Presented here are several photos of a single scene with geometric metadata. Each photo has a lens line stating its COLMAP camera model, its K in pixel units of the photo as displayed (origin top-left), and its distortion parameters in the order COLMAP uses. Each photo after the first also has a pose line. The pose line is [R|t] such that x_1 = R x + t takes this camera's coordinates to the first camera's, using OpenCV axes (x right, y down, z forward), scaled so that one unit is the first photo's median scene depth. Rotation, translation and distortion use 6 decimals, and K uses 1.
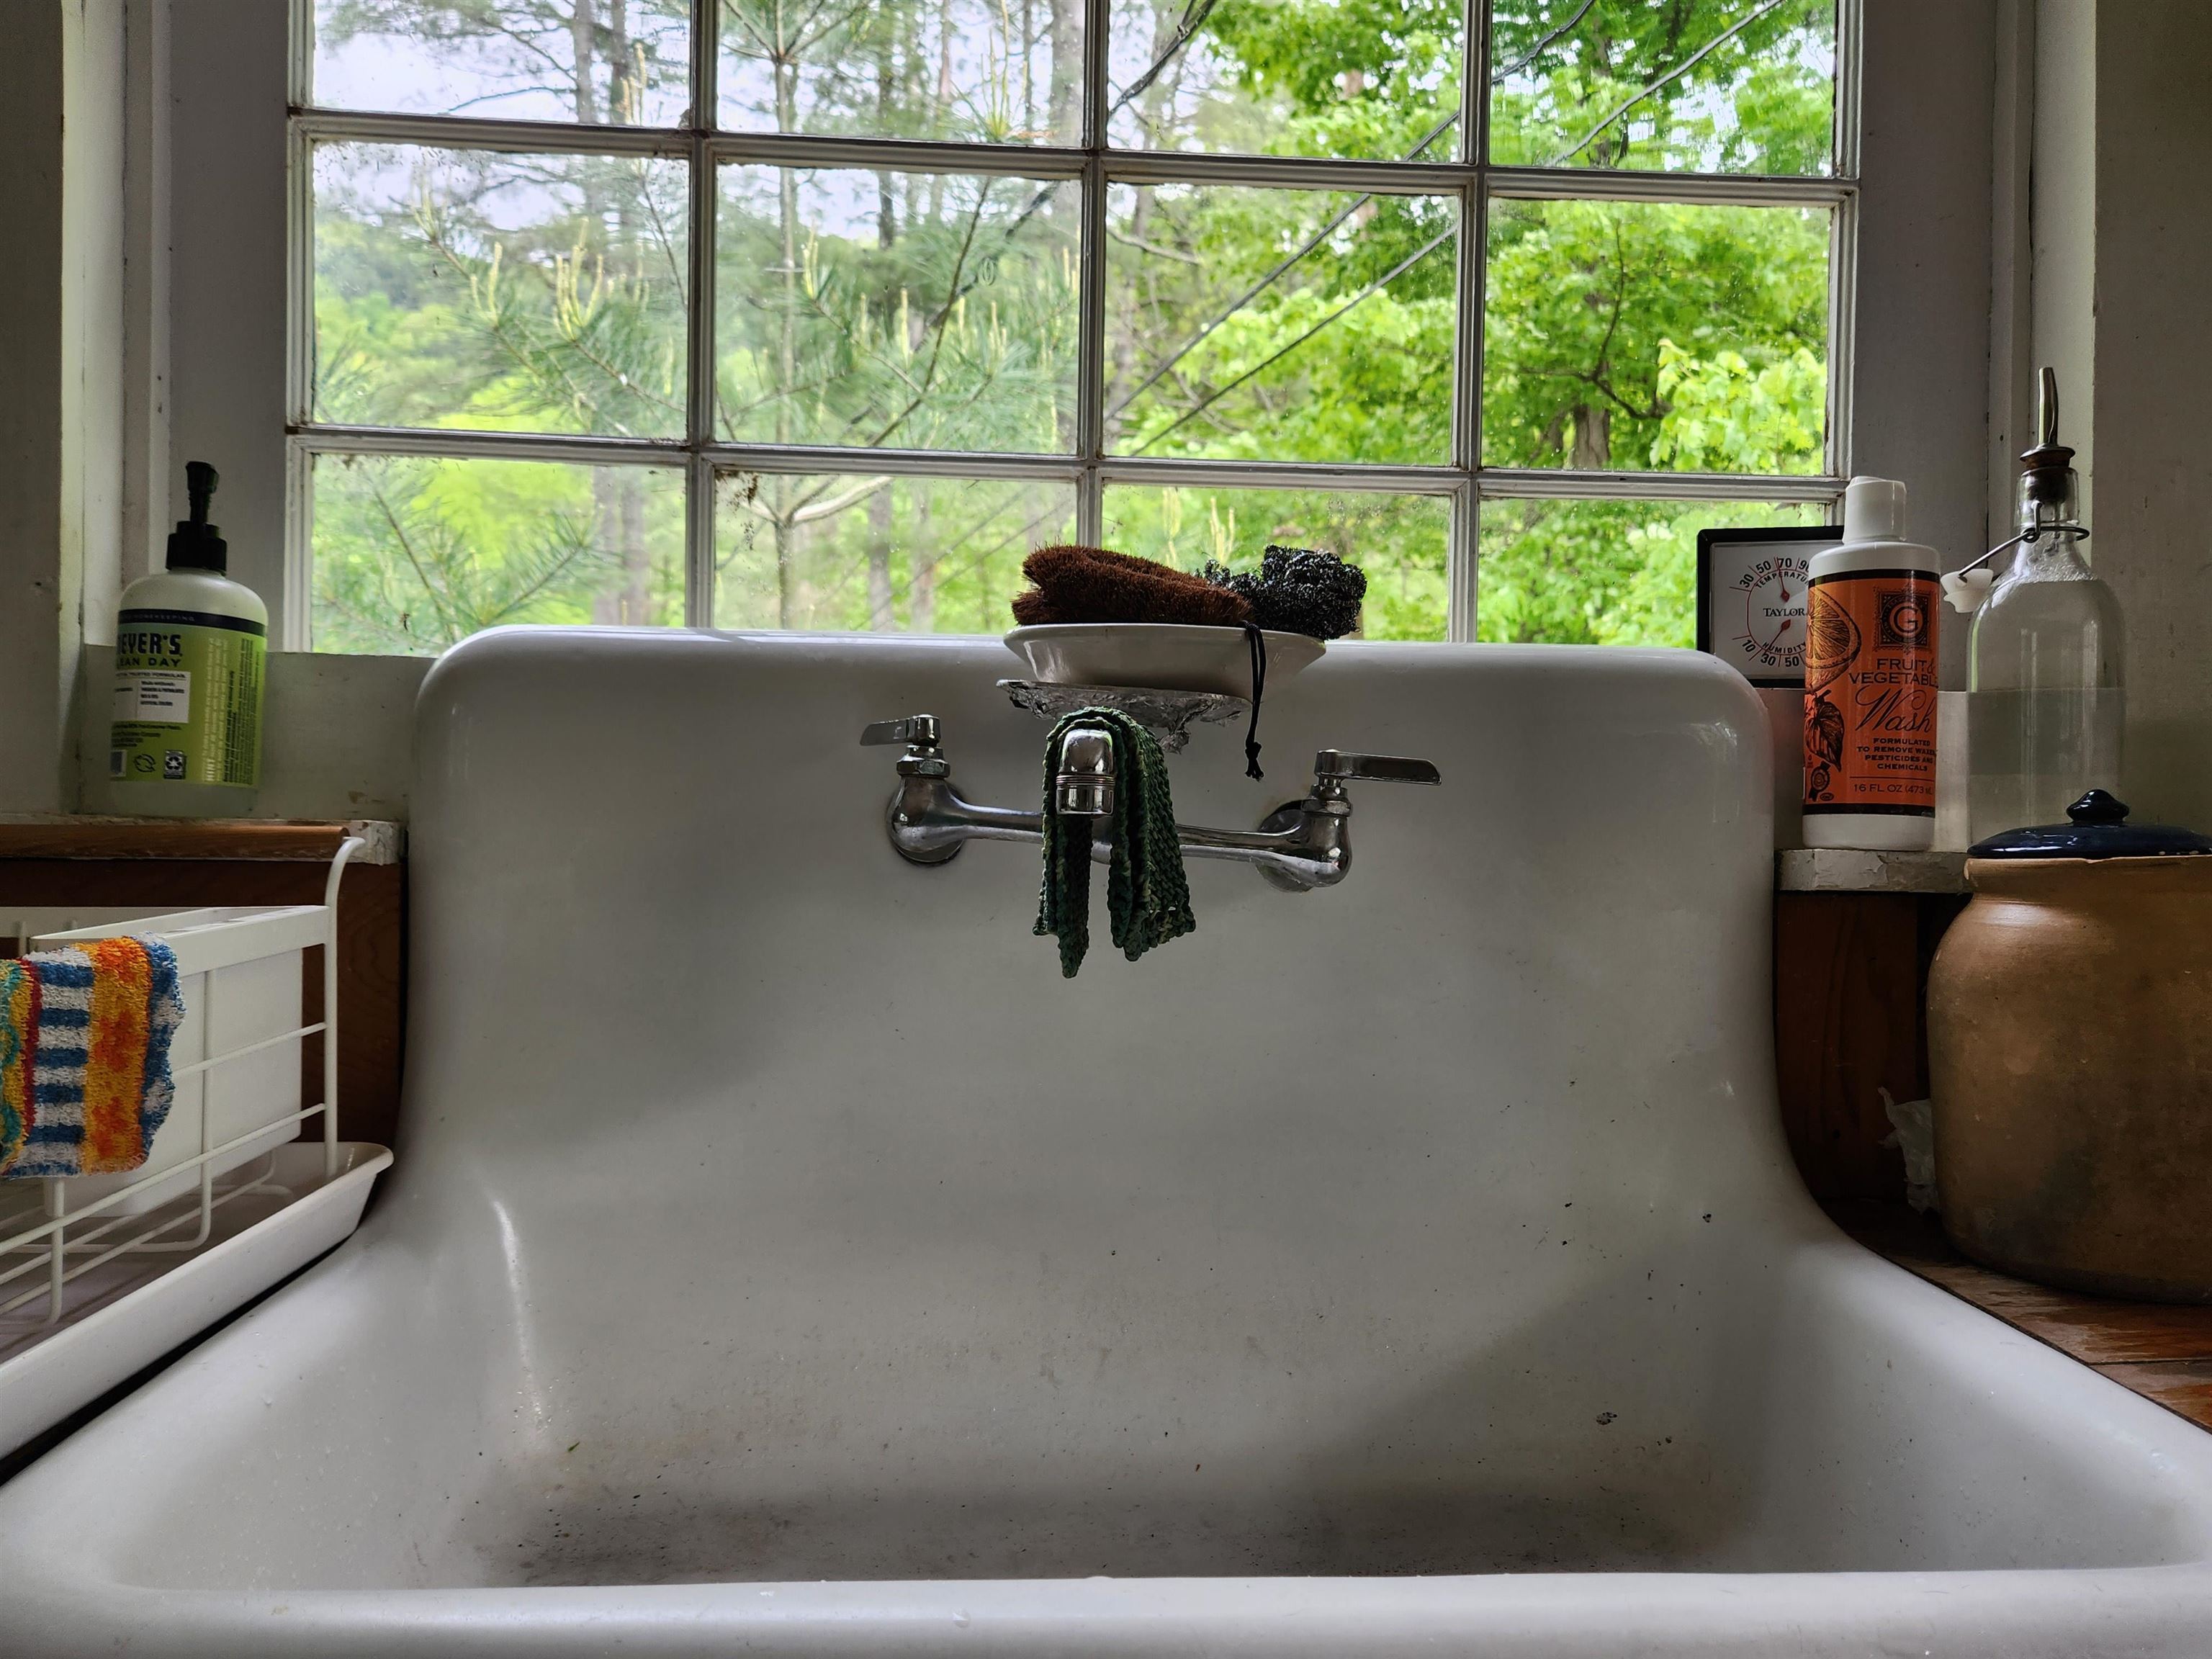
lens RADIAL K [[1420.5, 0, 1106.0], [0, 1420.5, 829.5], [0, 0, 1]] dist [0.111279, -0.108719]
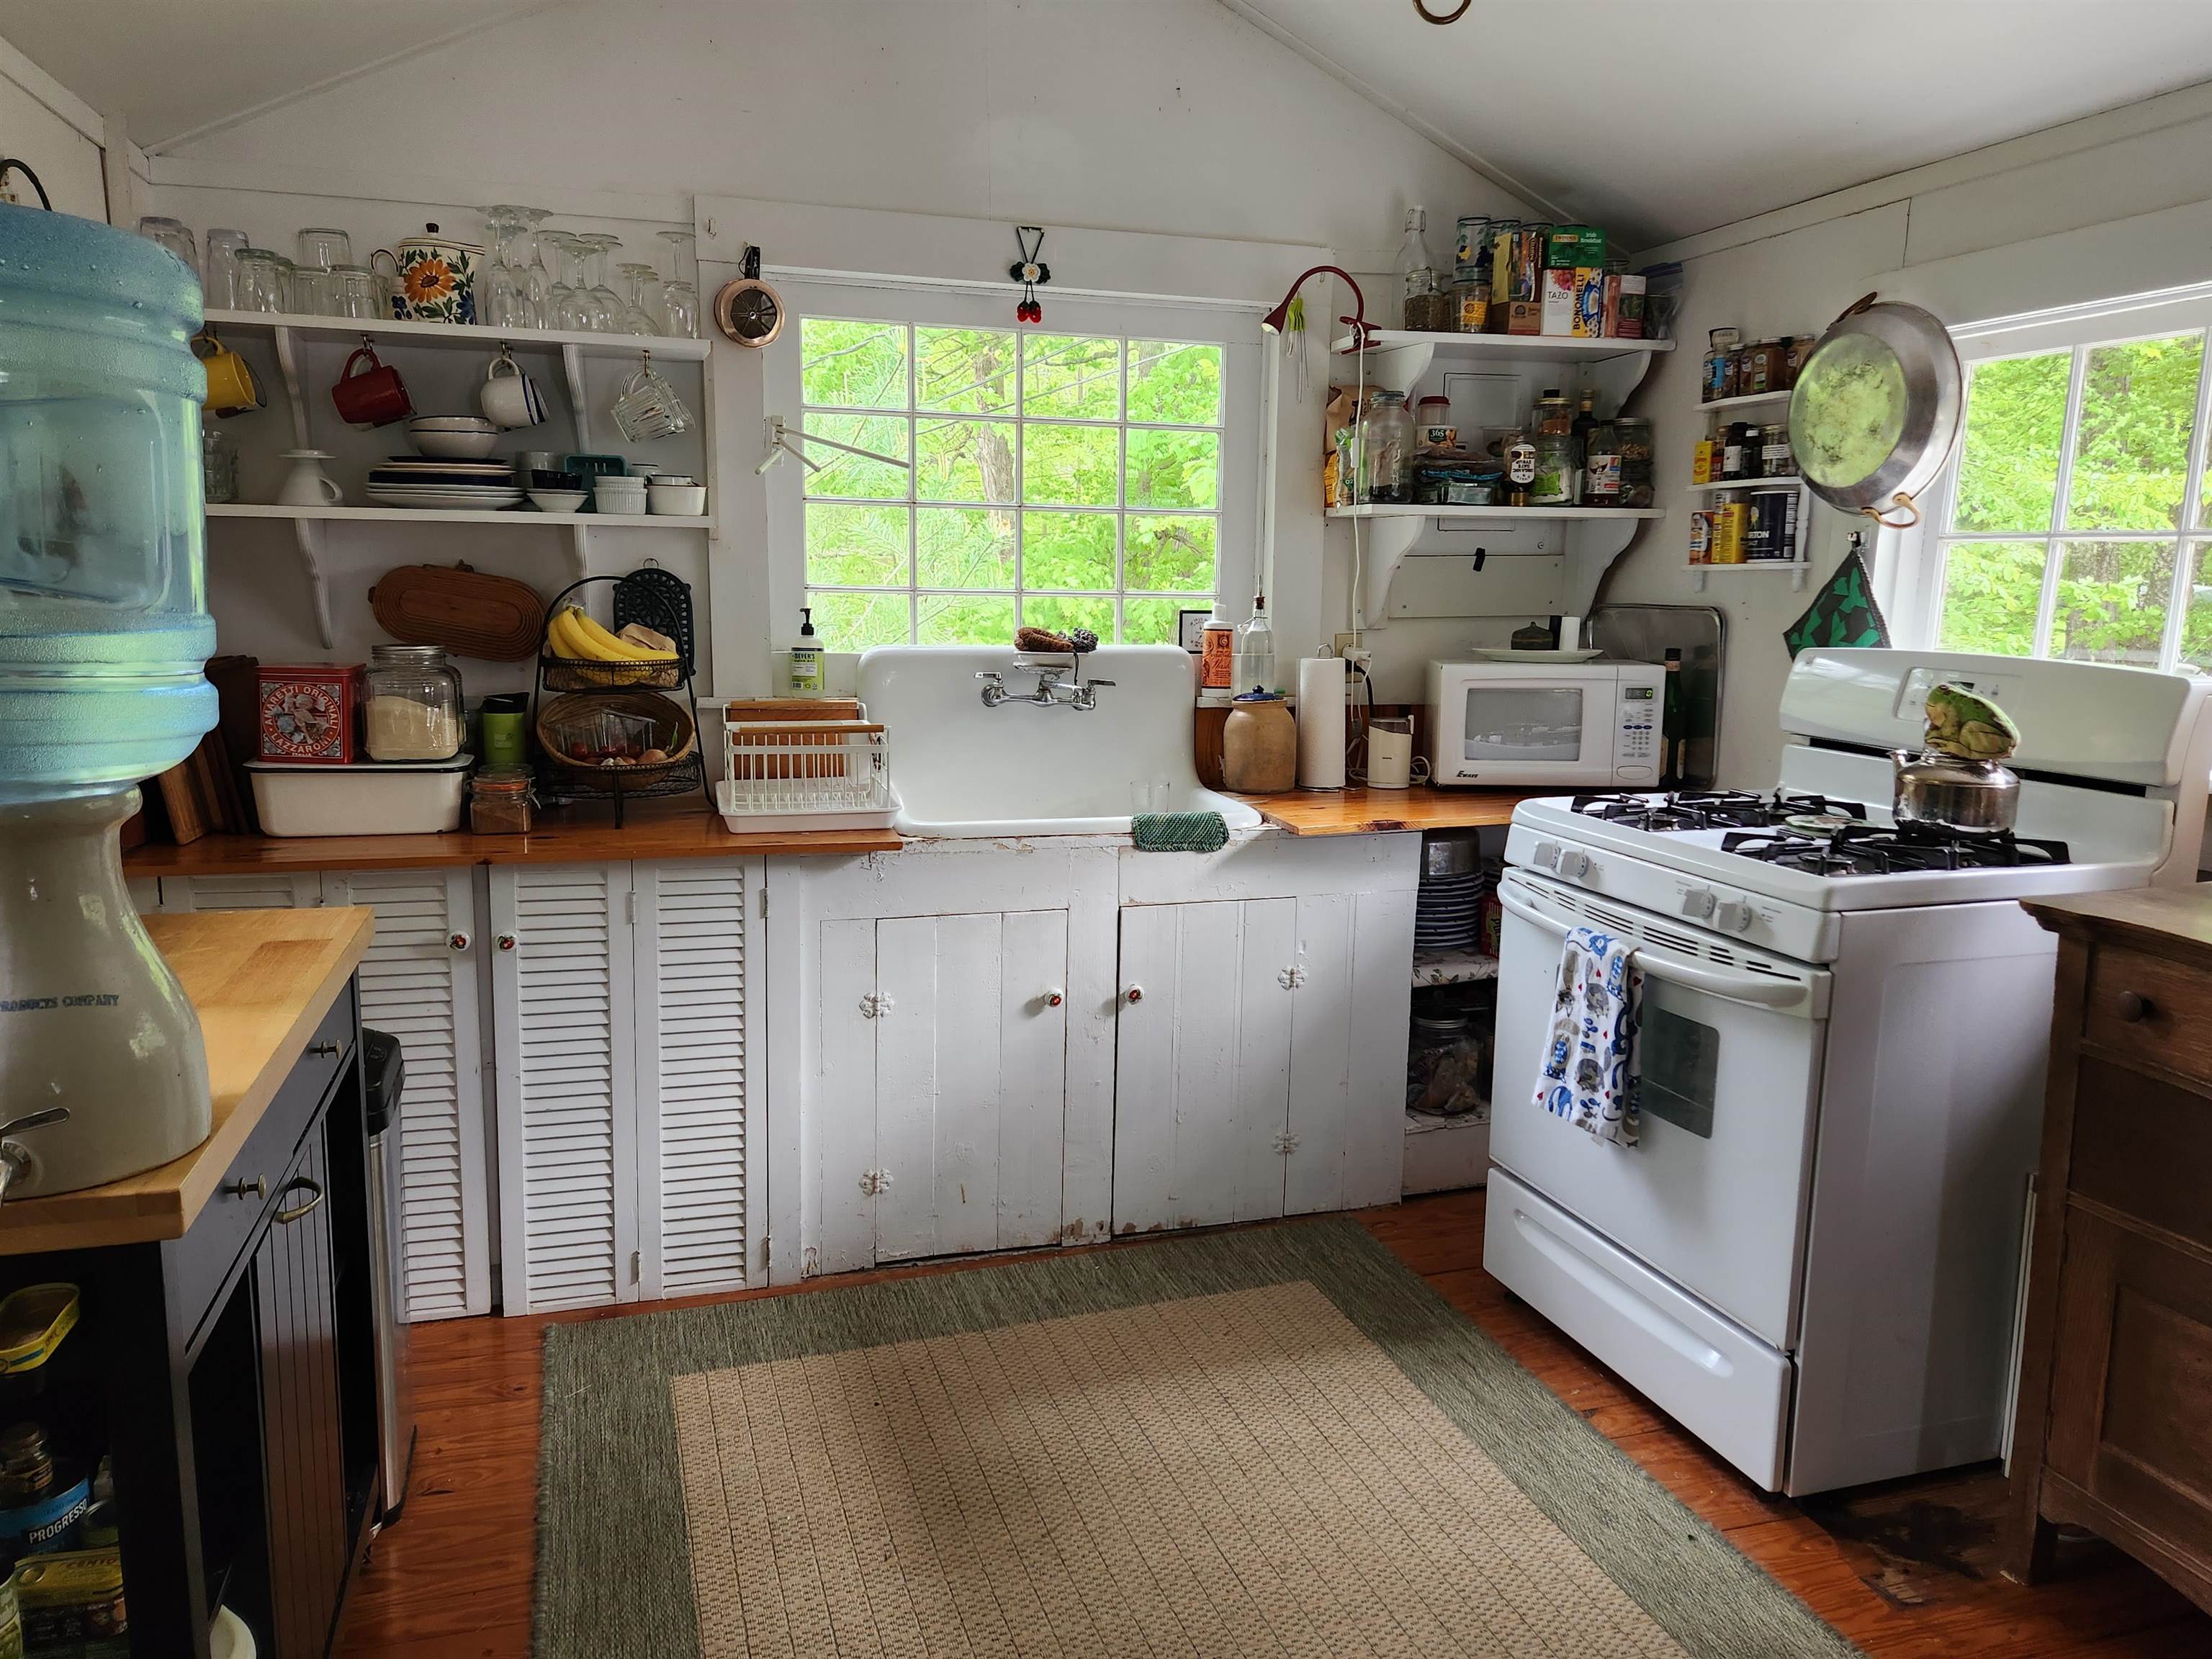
lens RADIAL K [[1539.7, 0, 1106.0], [0, 1539.7, 829.5], [0, 0, 1]] dist [-0.000309, -0.000026]
pose [[0.966526, -0.042653, 0.252998, -0.922184], [-0.001145, 0.985358, 0.170493, -0.372249], [-0.256566, -0.165075, 0.952326, -3.238920]]
